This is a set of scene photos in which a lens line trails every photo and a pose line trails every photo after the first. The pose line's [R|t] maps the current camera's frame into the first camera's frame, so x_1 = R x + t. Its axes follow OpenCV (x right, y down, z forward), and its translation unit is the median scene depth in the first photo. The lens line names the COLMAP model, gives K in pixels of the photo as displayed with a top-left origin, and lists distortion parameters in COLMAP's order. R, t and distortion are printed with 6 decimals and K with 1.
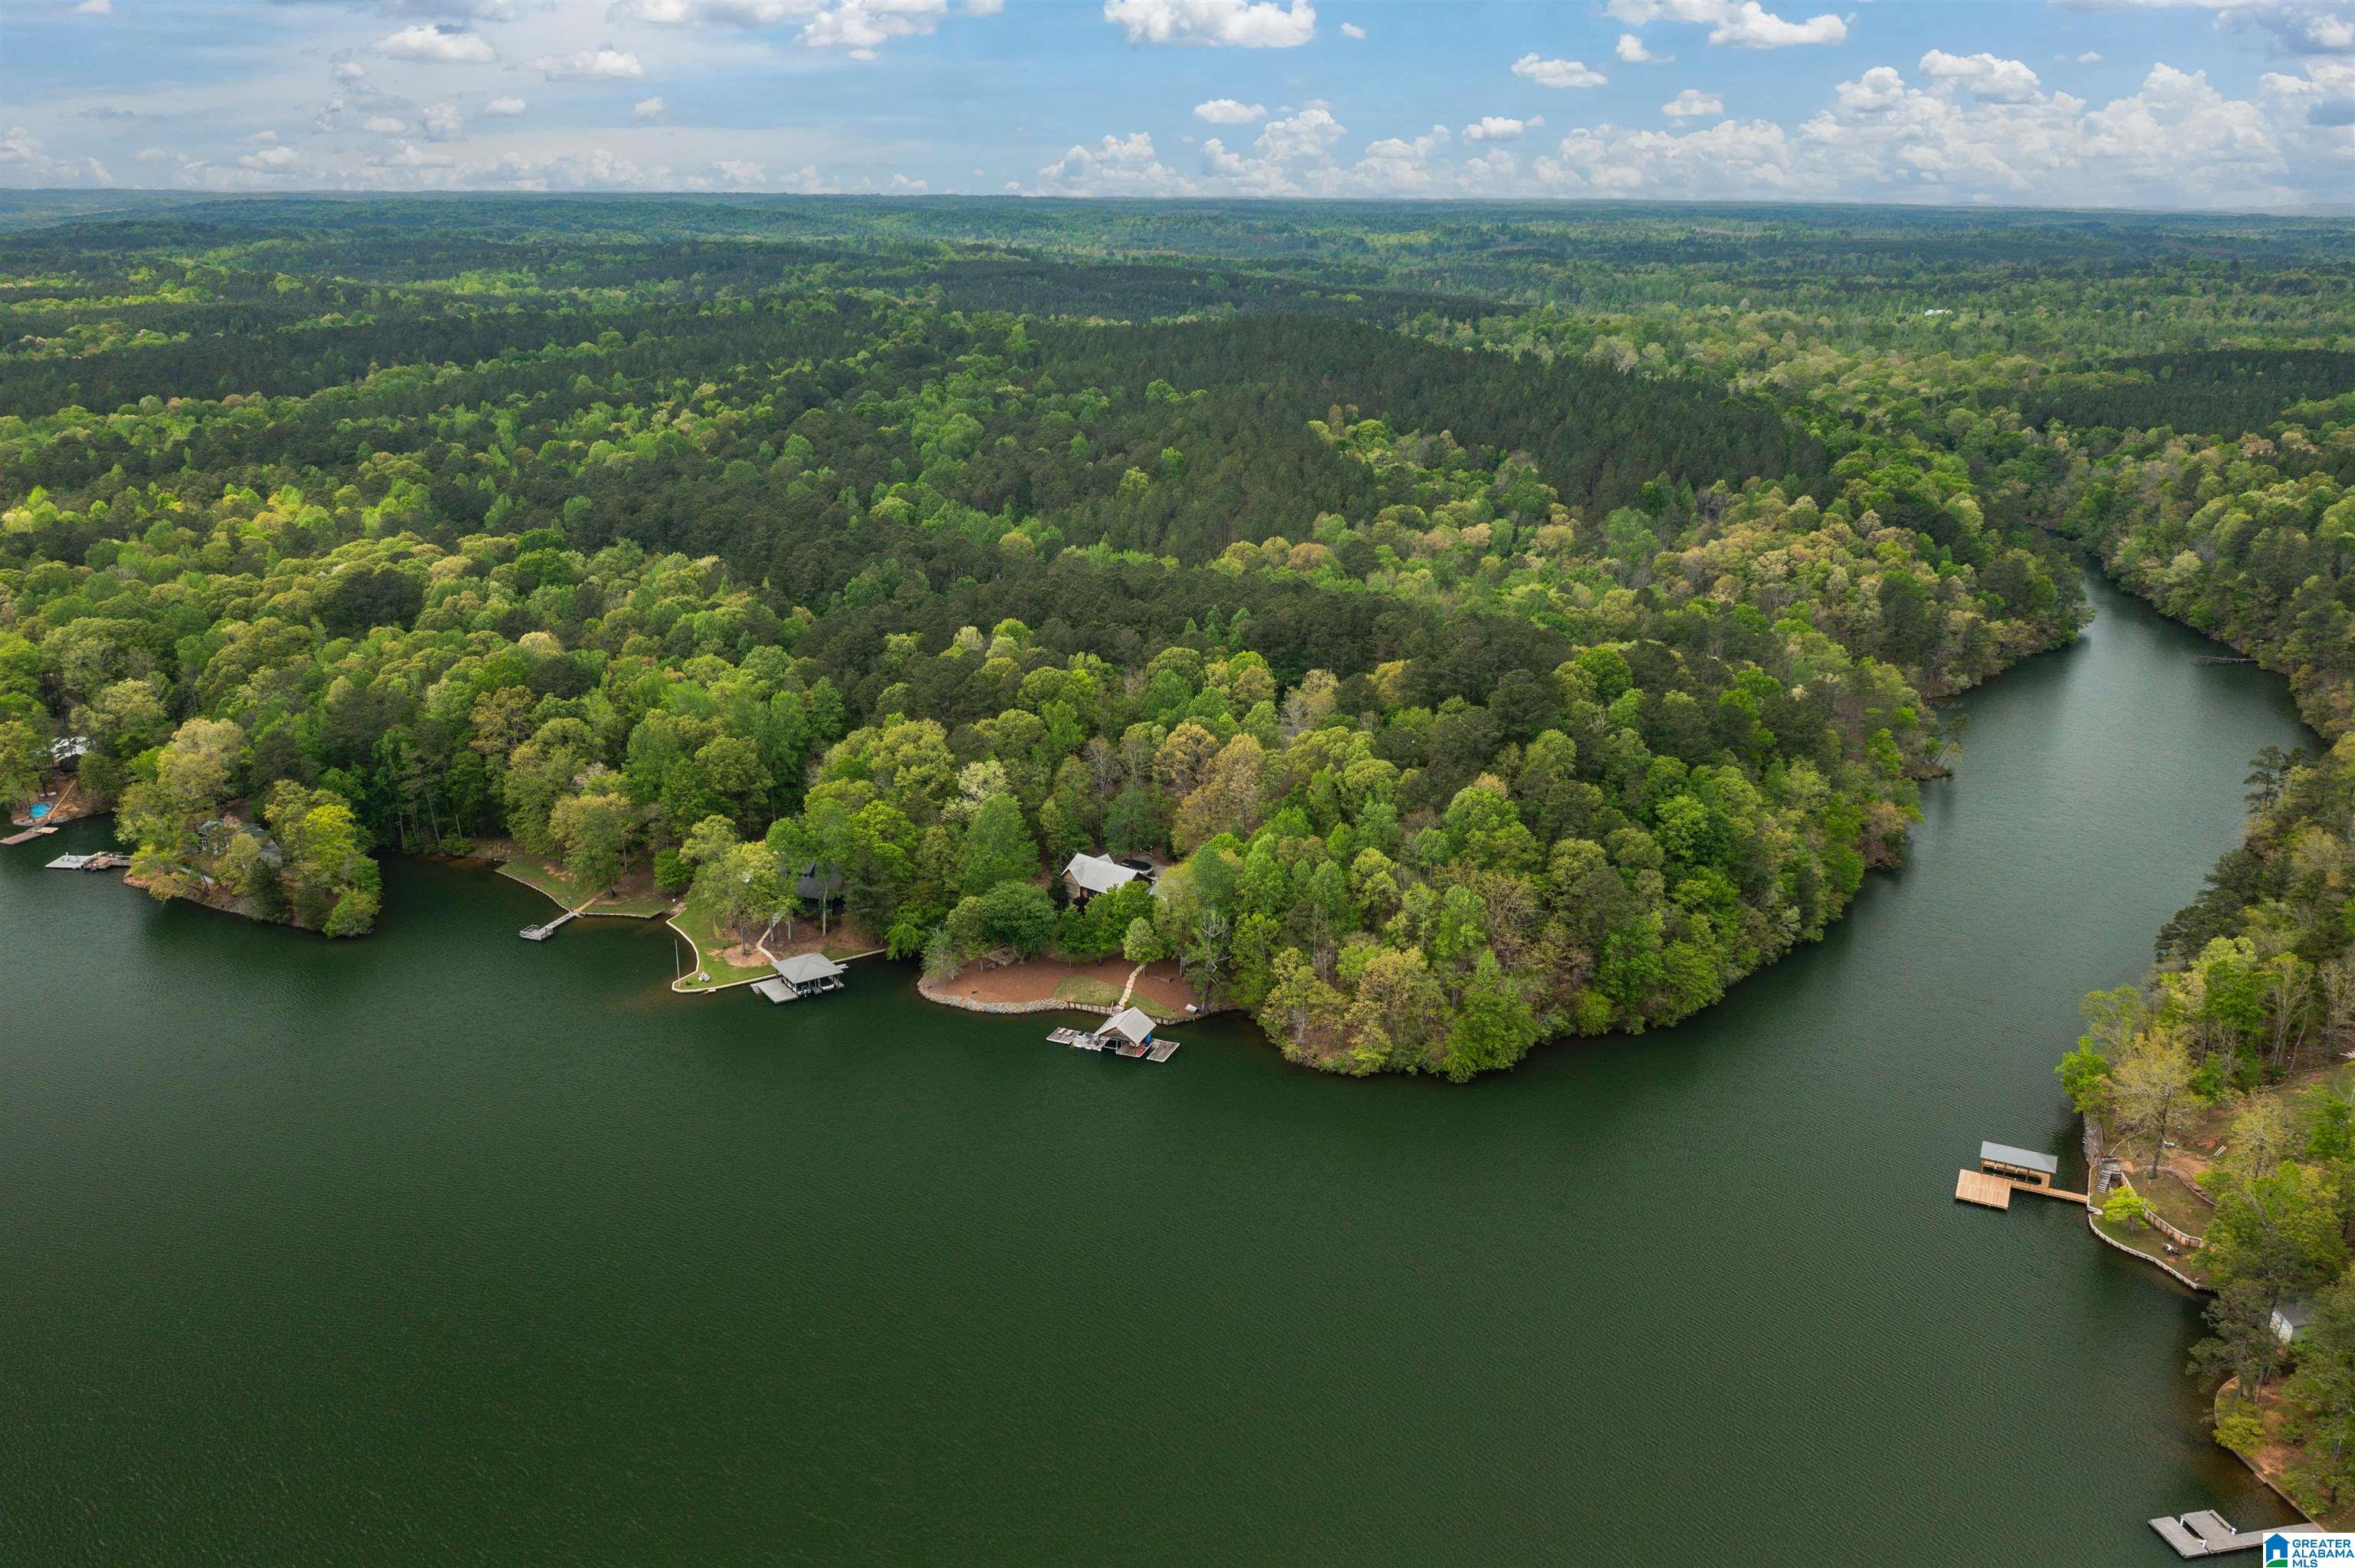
lens RADIAL K [[1859.6, 0, 1185.0], [0, 1859.6, 800.8], [0, 0, 1]] dist [-0.012035, -0.011330]
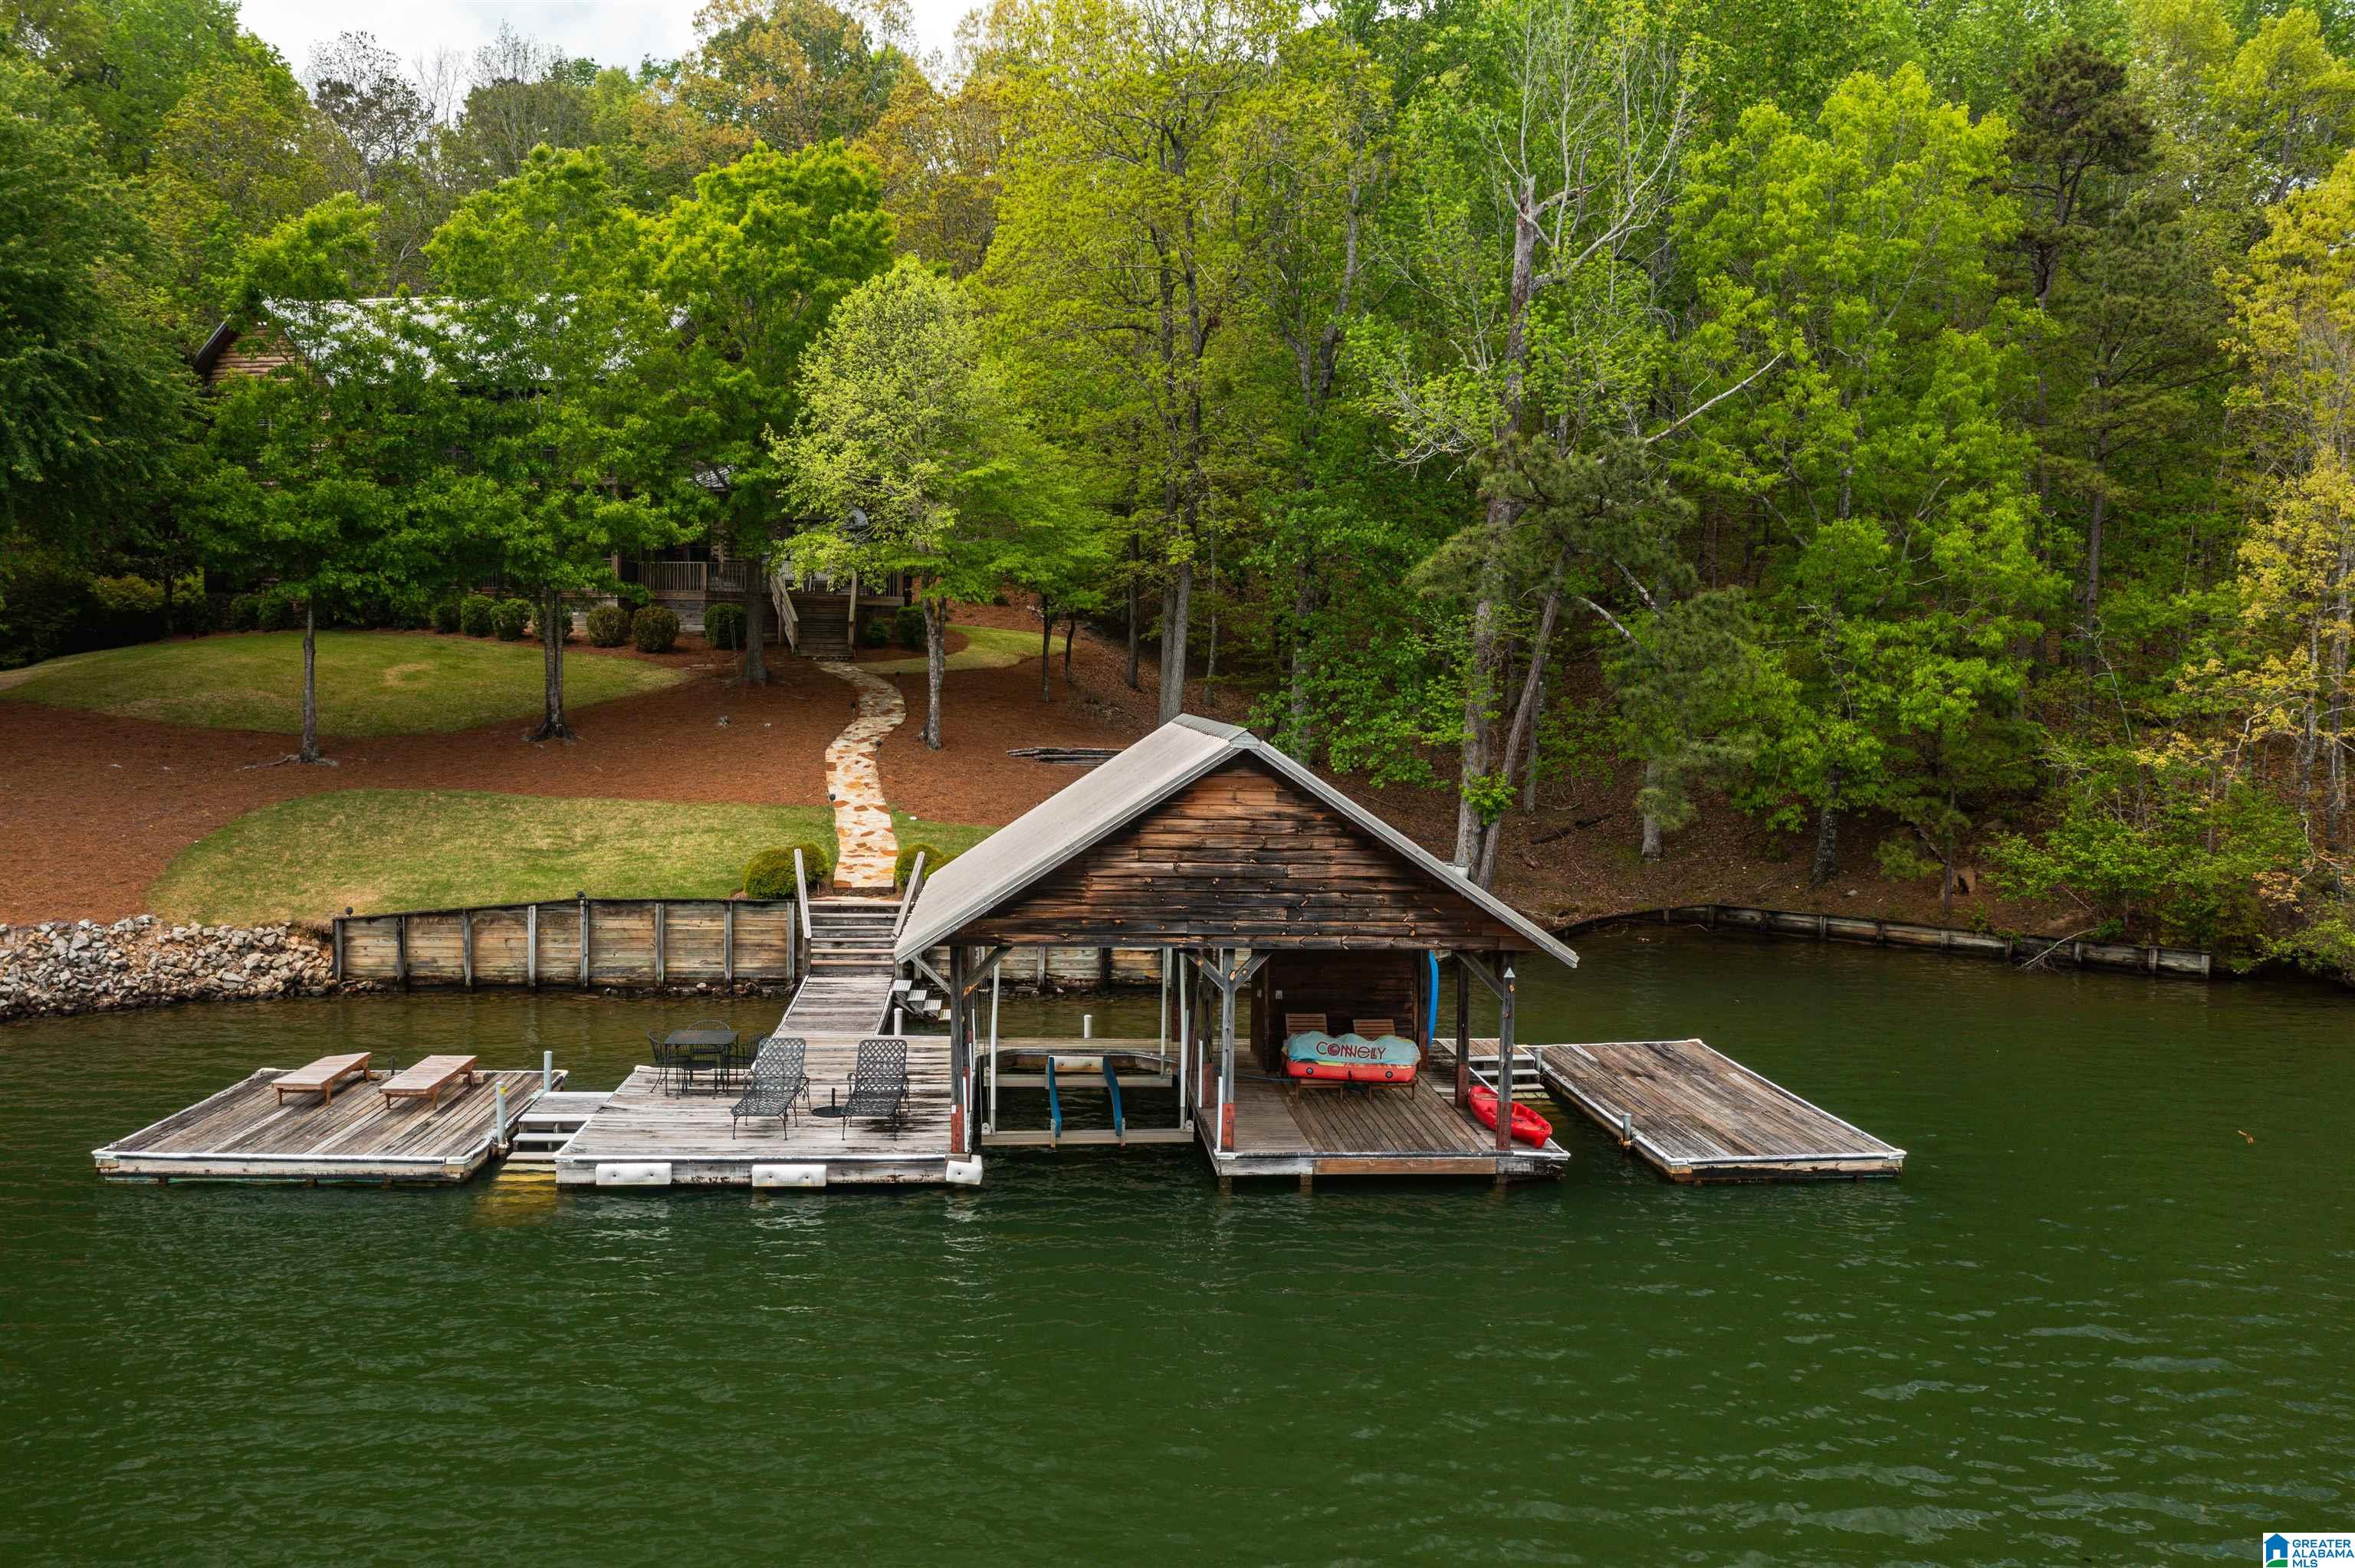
lens RADIAL K [[1856.5, 0, 1186.3], [0, 1856.5, 801.7], [0, 0, 1]] dist [-0.023137, 0.004158]
pose [[0.894150, -0.023437, 0.447154, -0.061904], [0.132840, 0.967555, -0.214919, 0.121926], [-0.427609, 0.251570, 0.868253, 0.830853]]
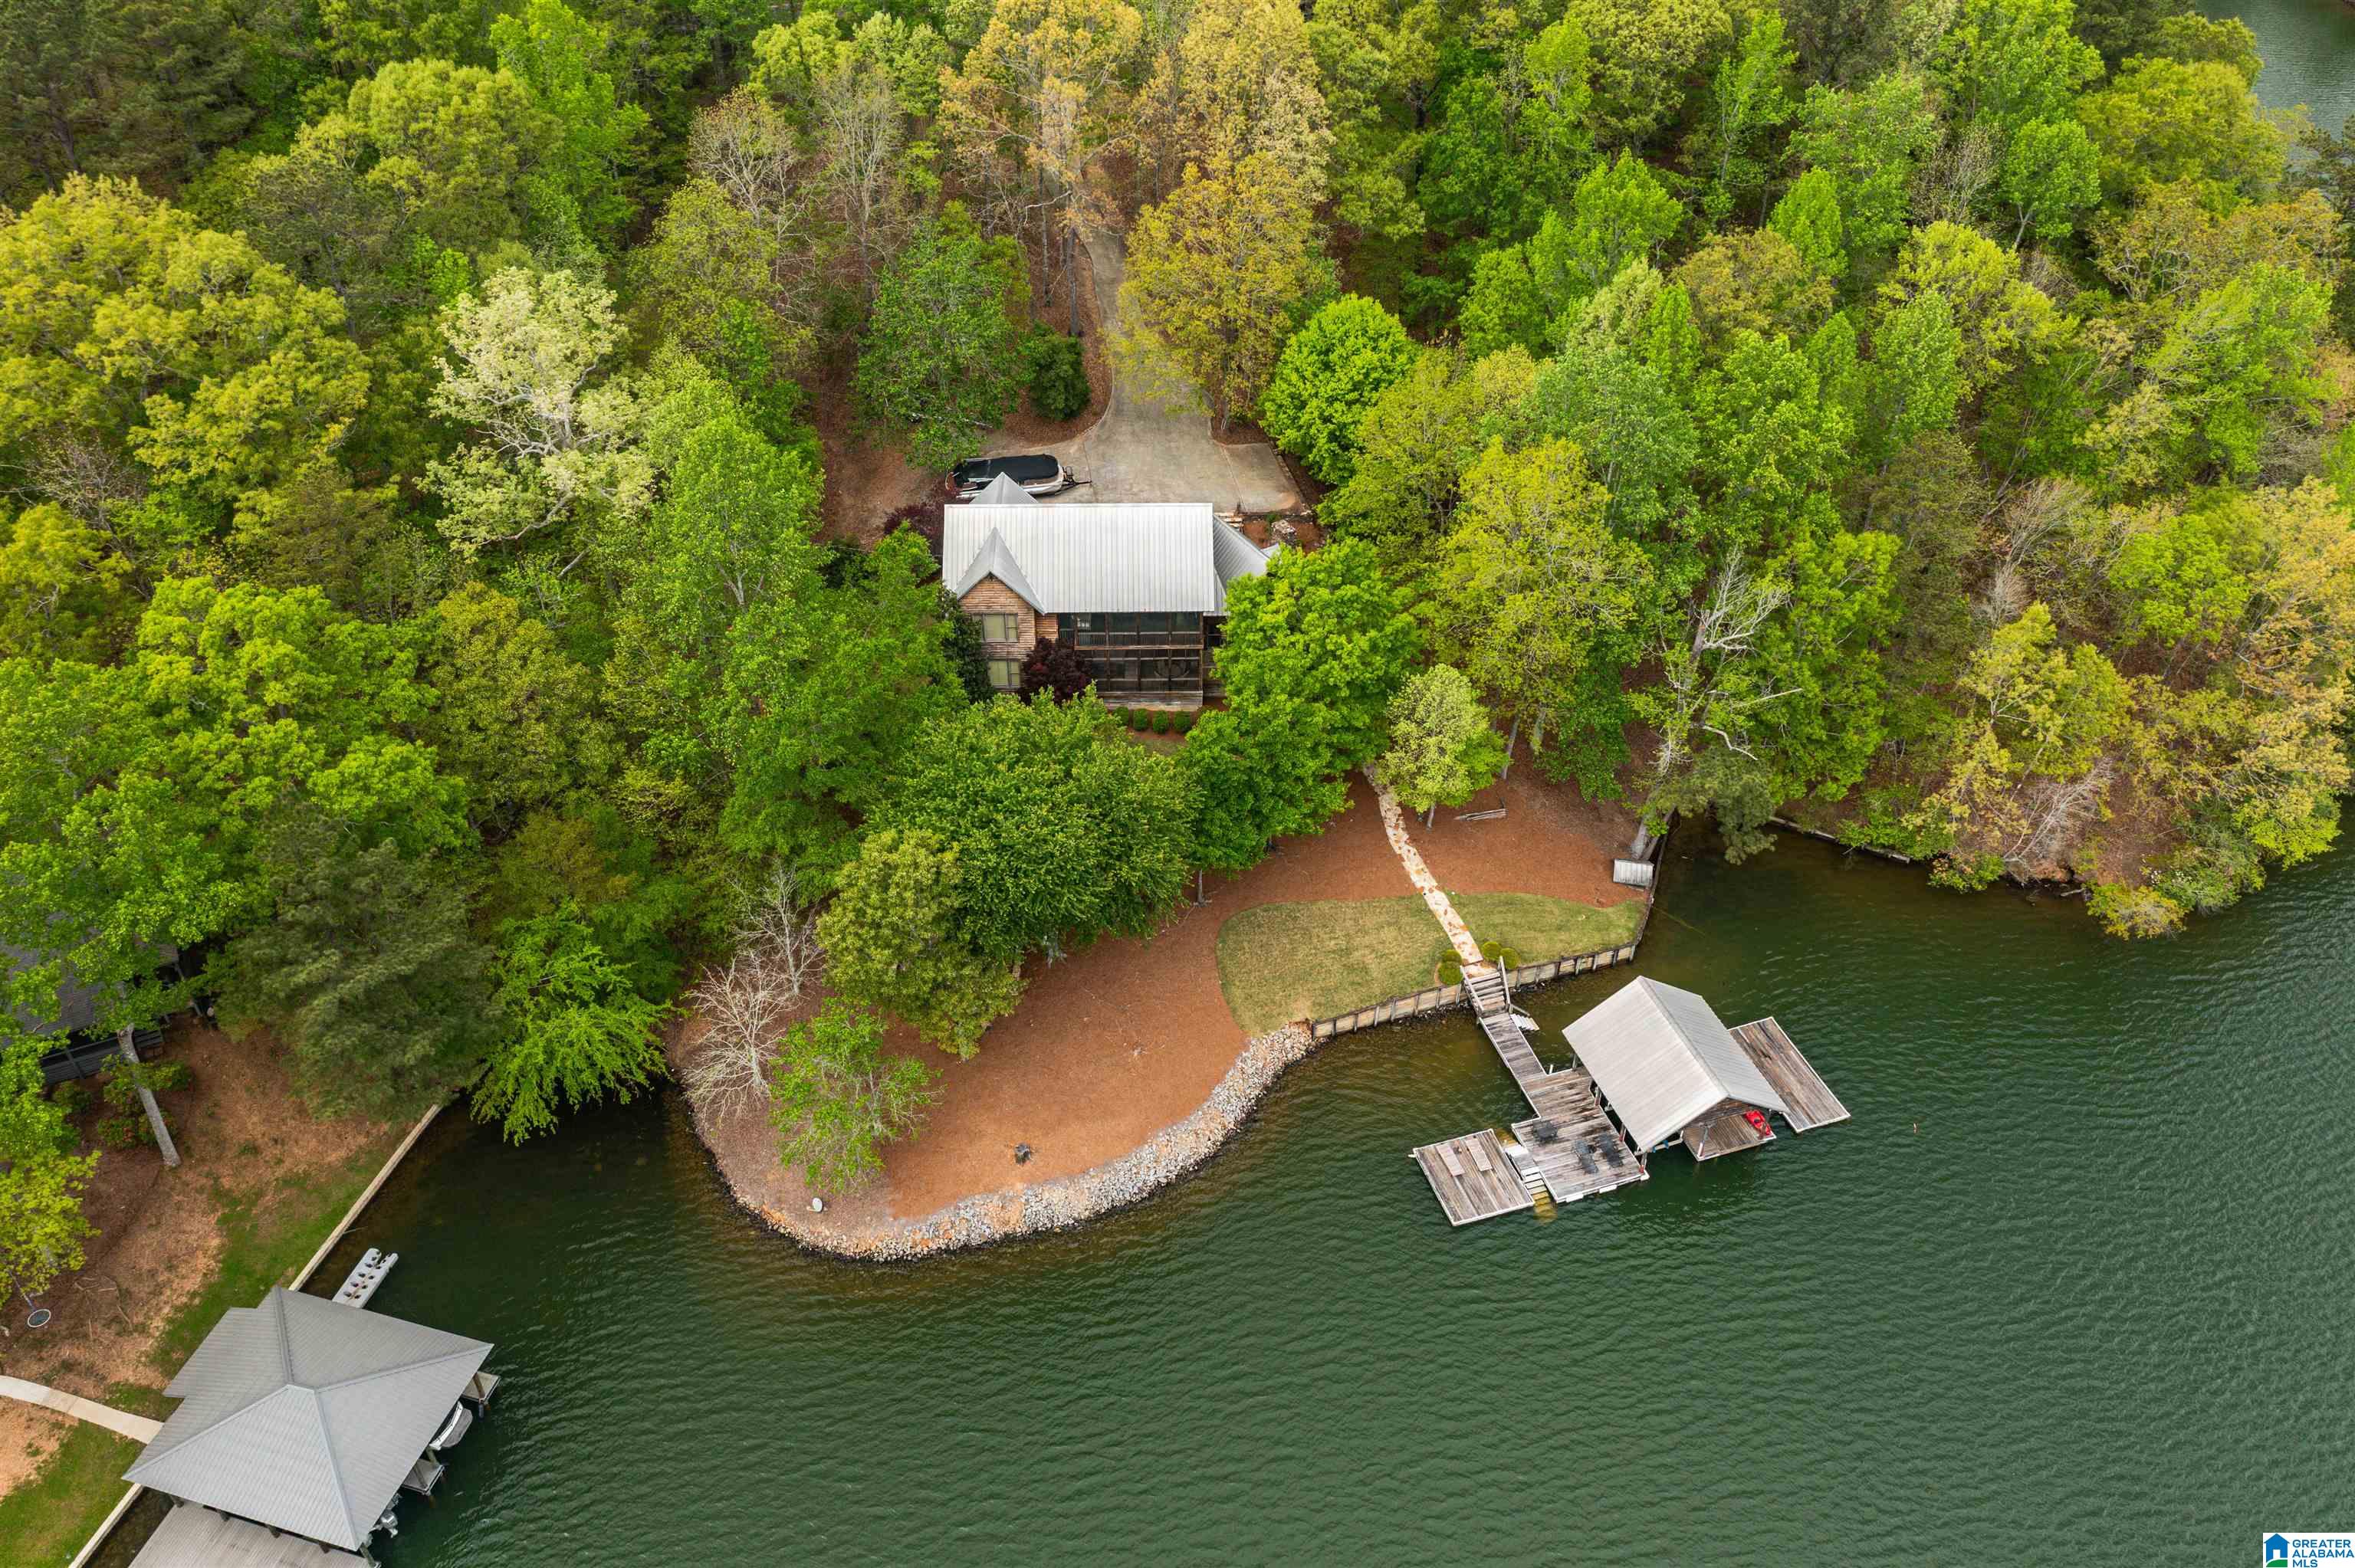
lens RADIAL K [[1856.5, 0, 1186.3], [0, 1856.5, 801.7], [0, 0, 1]] dist [-0.023137, 0.004158]
pose [[0.766753, -0.410881, 0.493221, -0.193318], [0.207225, 0.885617, 0.415621, -0.044488], [-0.607576, -0.216471, 0.764194, 0.746435]]
